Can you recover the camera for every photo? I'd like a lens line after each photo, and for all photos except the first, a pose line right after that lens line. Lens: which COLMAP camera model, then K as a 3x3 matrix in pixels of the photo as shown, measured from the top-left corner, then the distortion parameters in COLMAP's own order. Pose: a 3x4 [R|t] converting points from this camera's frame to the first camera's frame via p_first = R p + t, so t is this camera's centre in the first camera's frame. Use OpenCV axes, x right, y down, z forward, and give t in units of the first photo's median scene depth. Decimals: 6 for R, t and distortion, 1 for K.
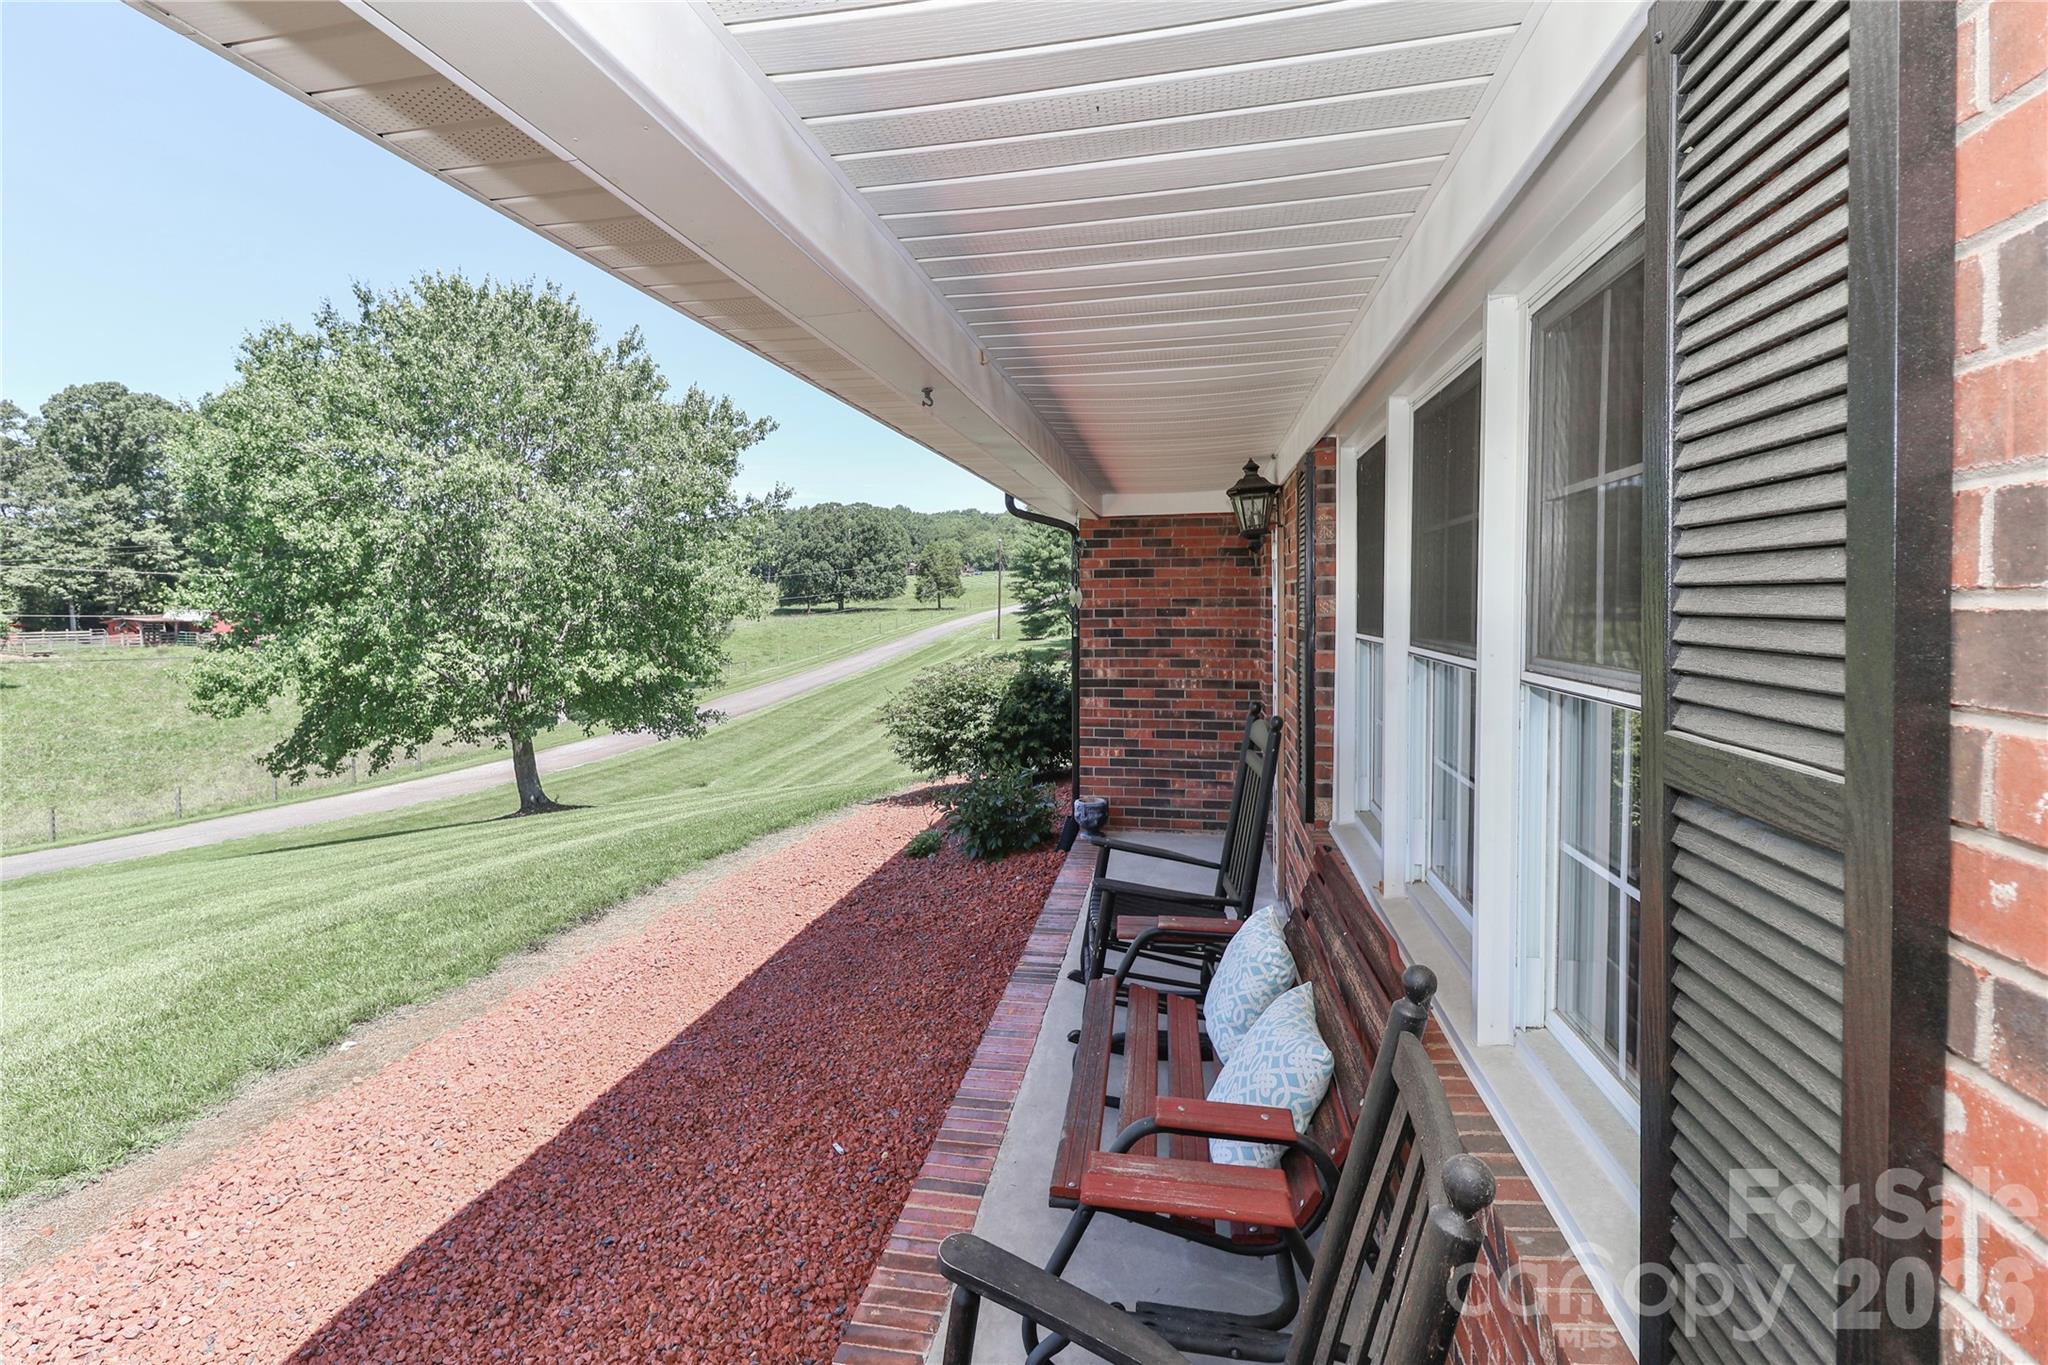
lens RADIAL K [[964.4, 0, 982.6], [0, 964.4, 625.0], [0, 0, 1]] dist [-0.010006, -0.002397]
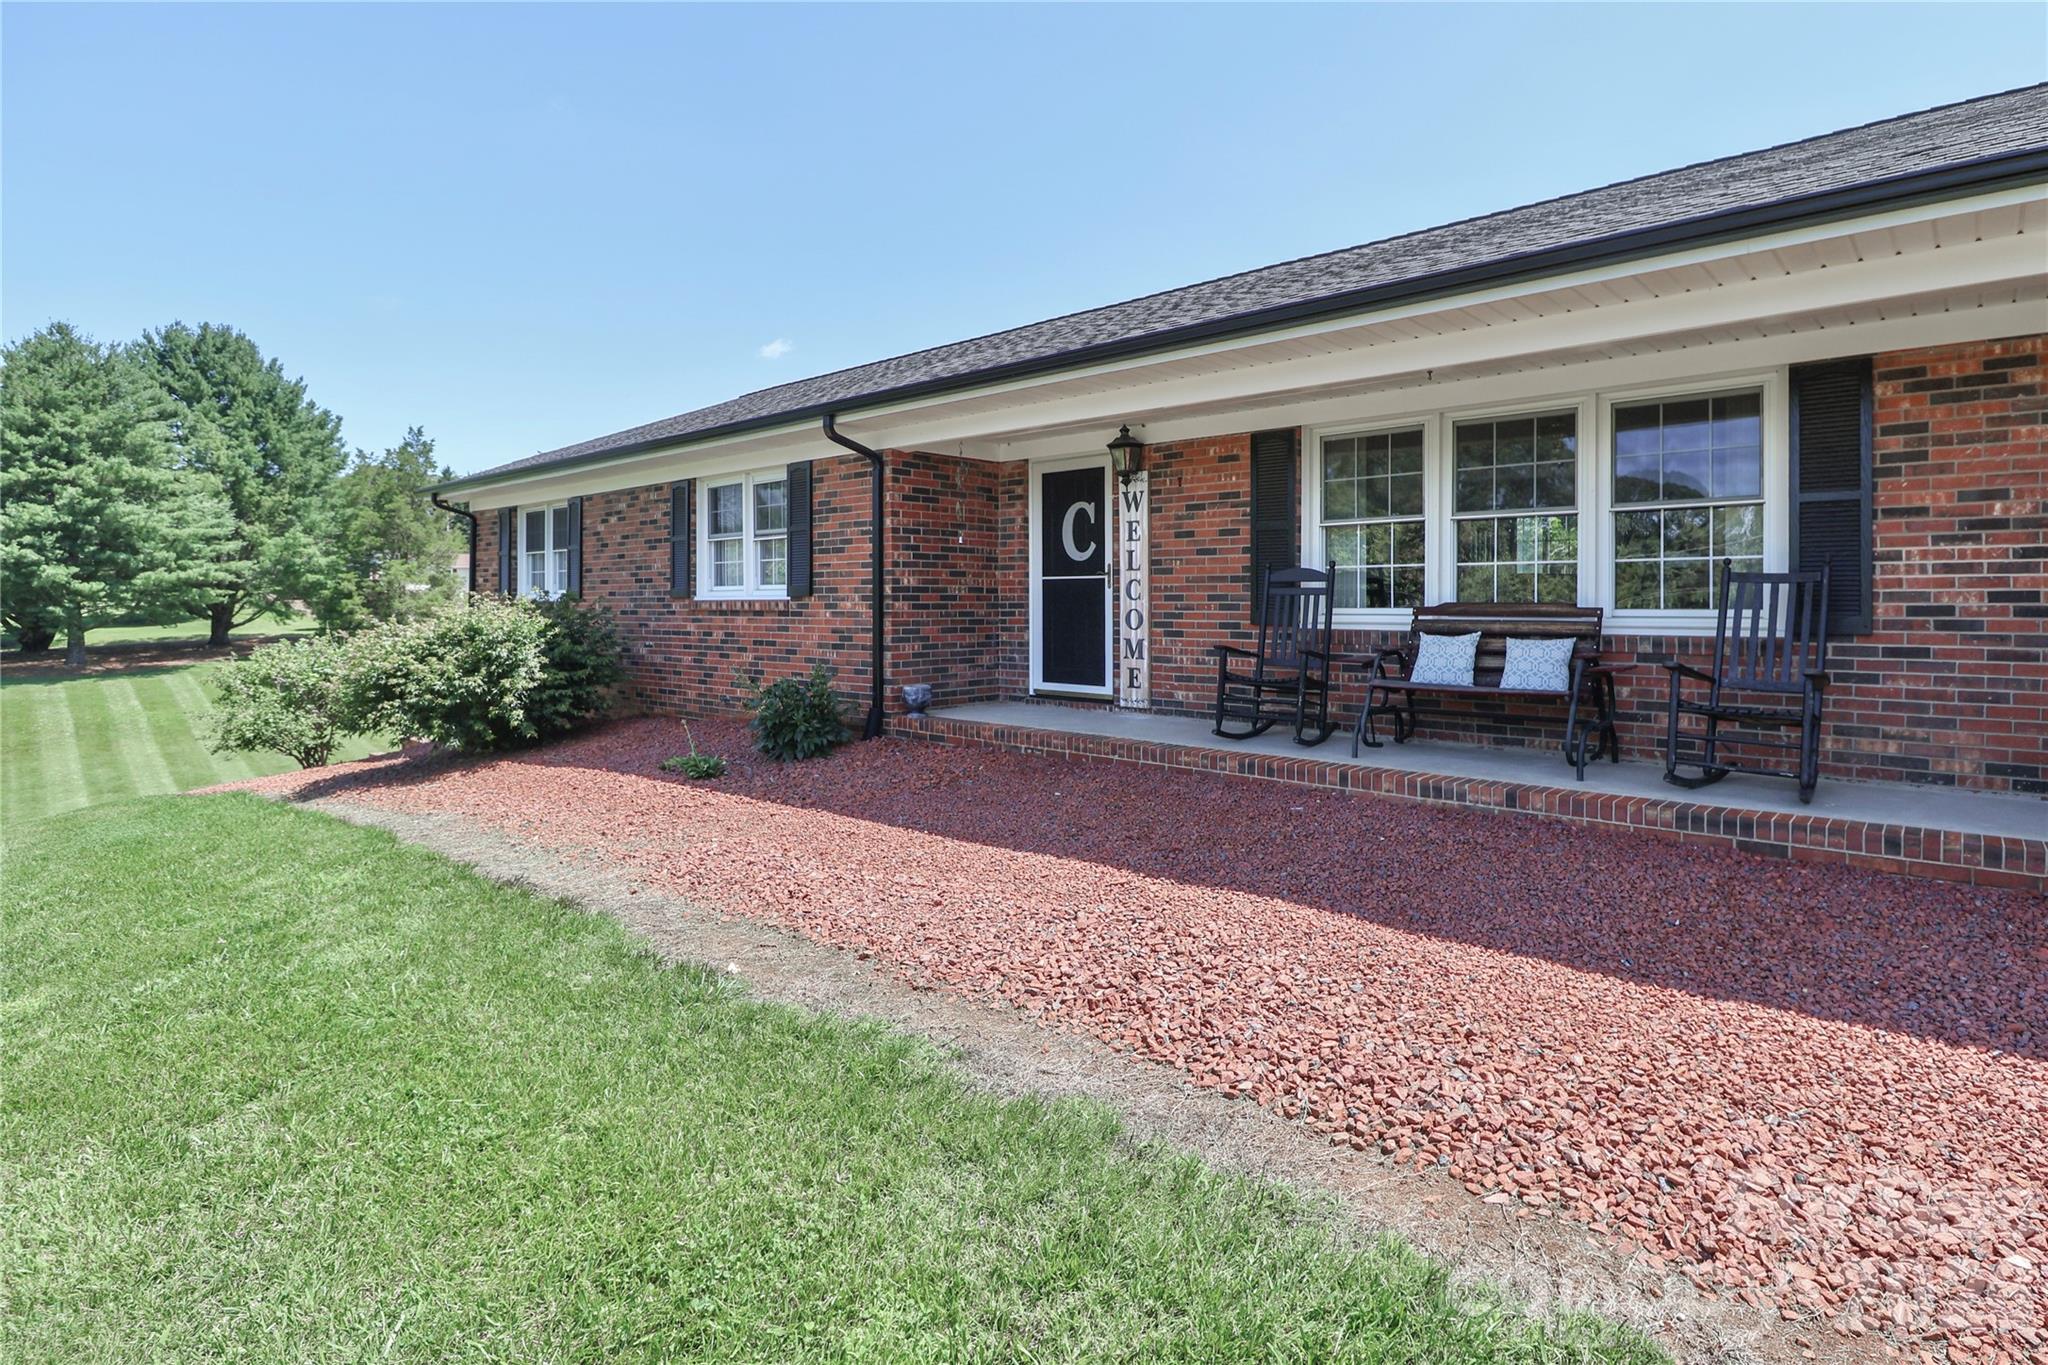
lens RADIAL K [[1046.7, 0, 1069.4], [0, 1046.7, 615.7], [0, 0, 1]] dist [-0.002511, -0.013128]
pose [[0.486143, -0.006254, 0.873857, -0.920423], [0.019052, 0.999813, -0.003443, 0.101978], [-0.873671, 0.018323, 0.486171, 0.198161]]
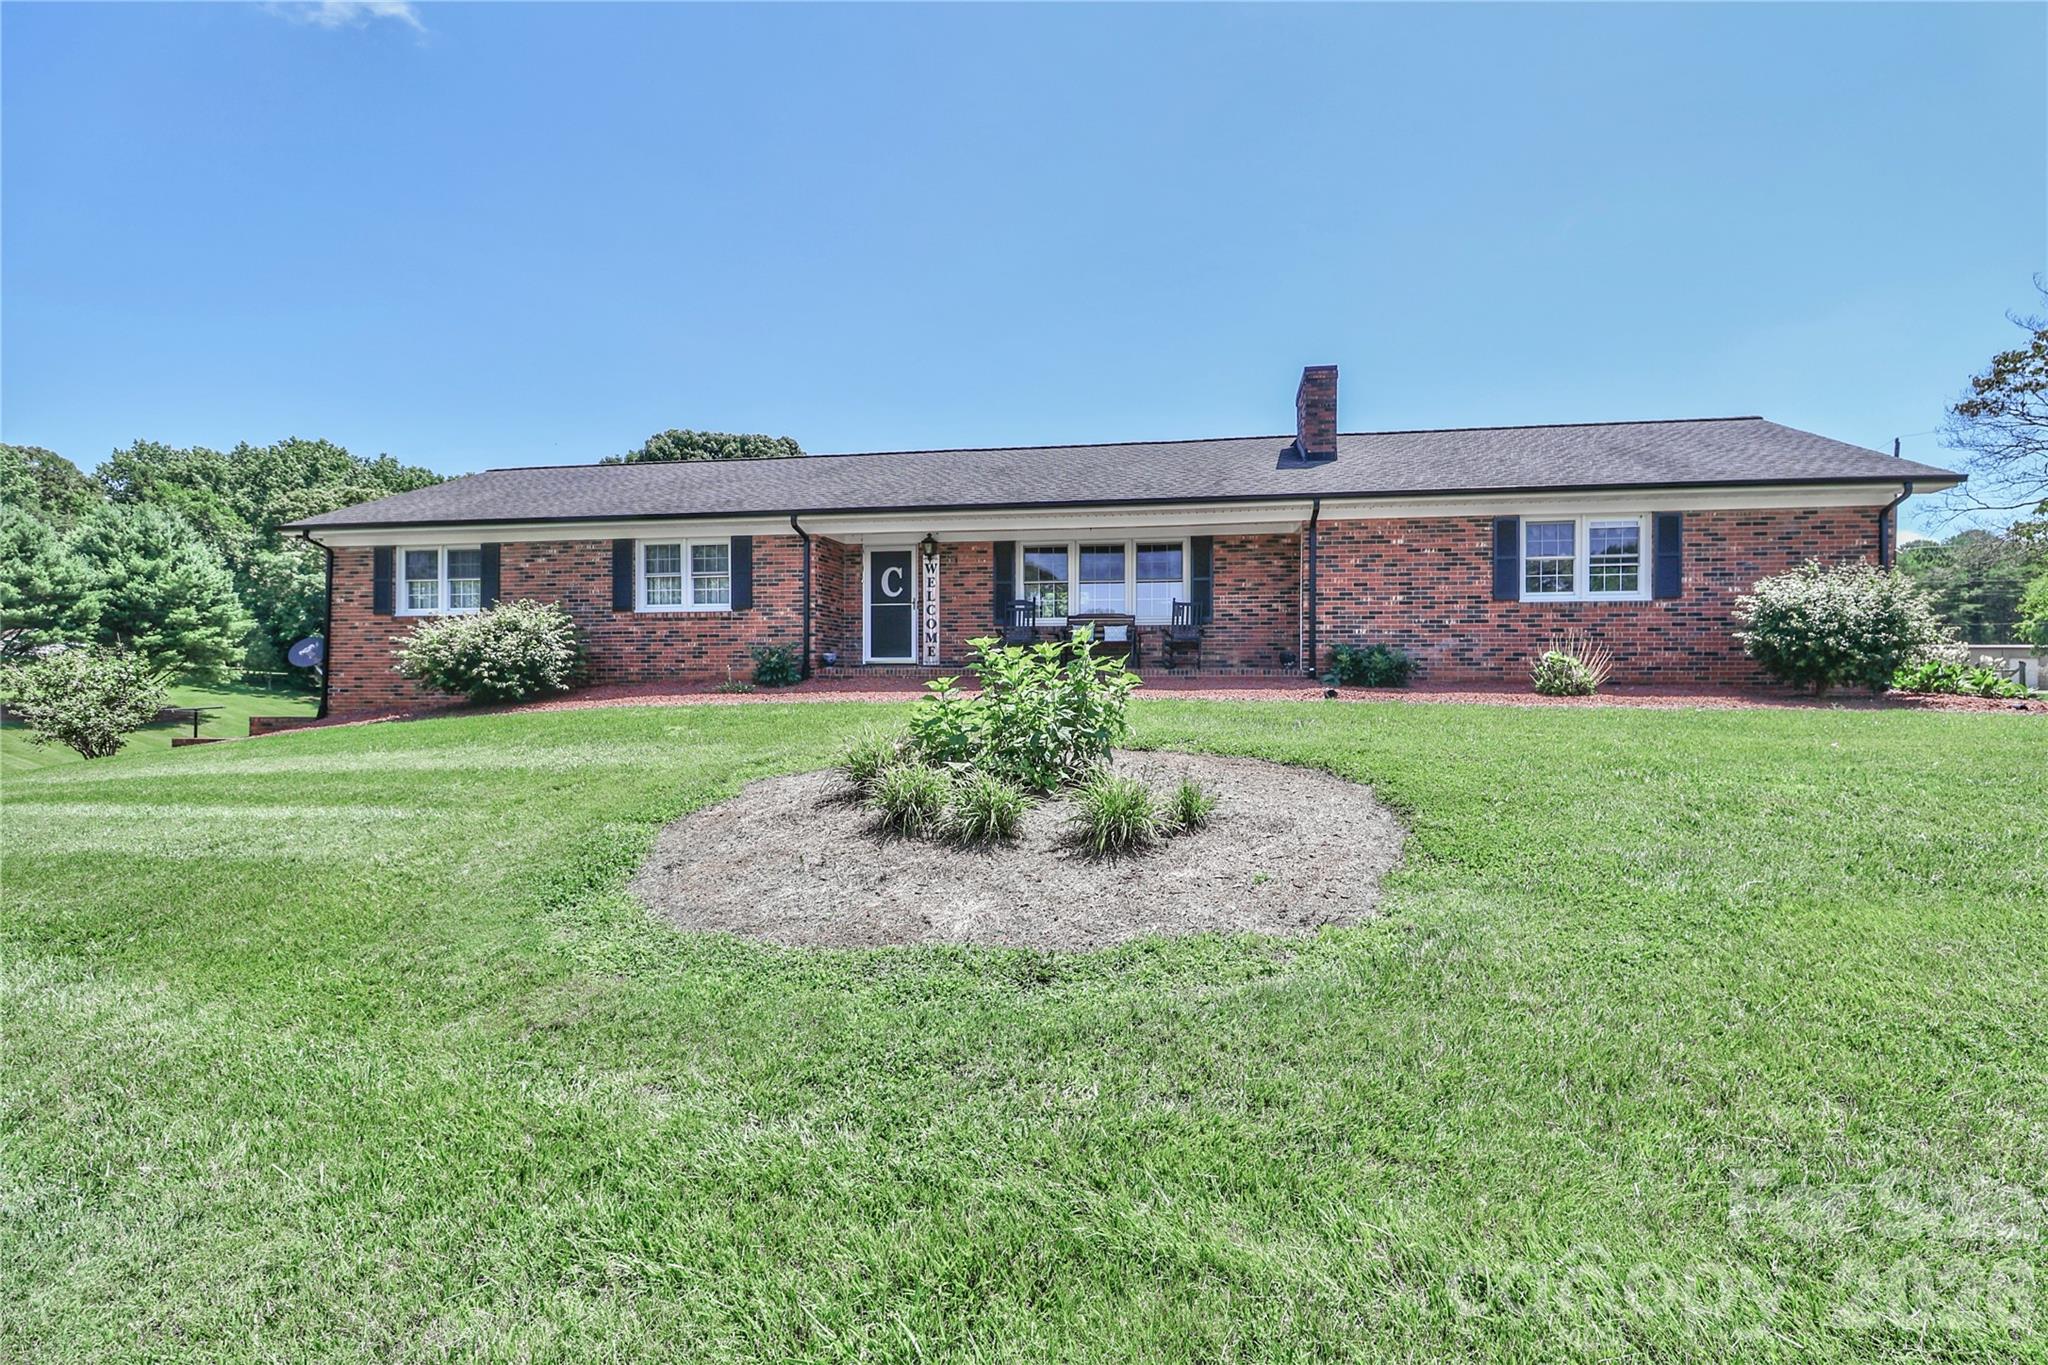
lens RADIAL K [[964.4, 0, 1036.5], [0, 964.4, 680.8], [0, 0, 1]] dist [-0.010006, -0.002397]
pose [[-0.037372, 0.008289, 0.999267, -2.270270], [0.021682, 0.999737, -0.007482, 0.275694], [-0.999066, 0.021387, -0.037542, 0.571327]]
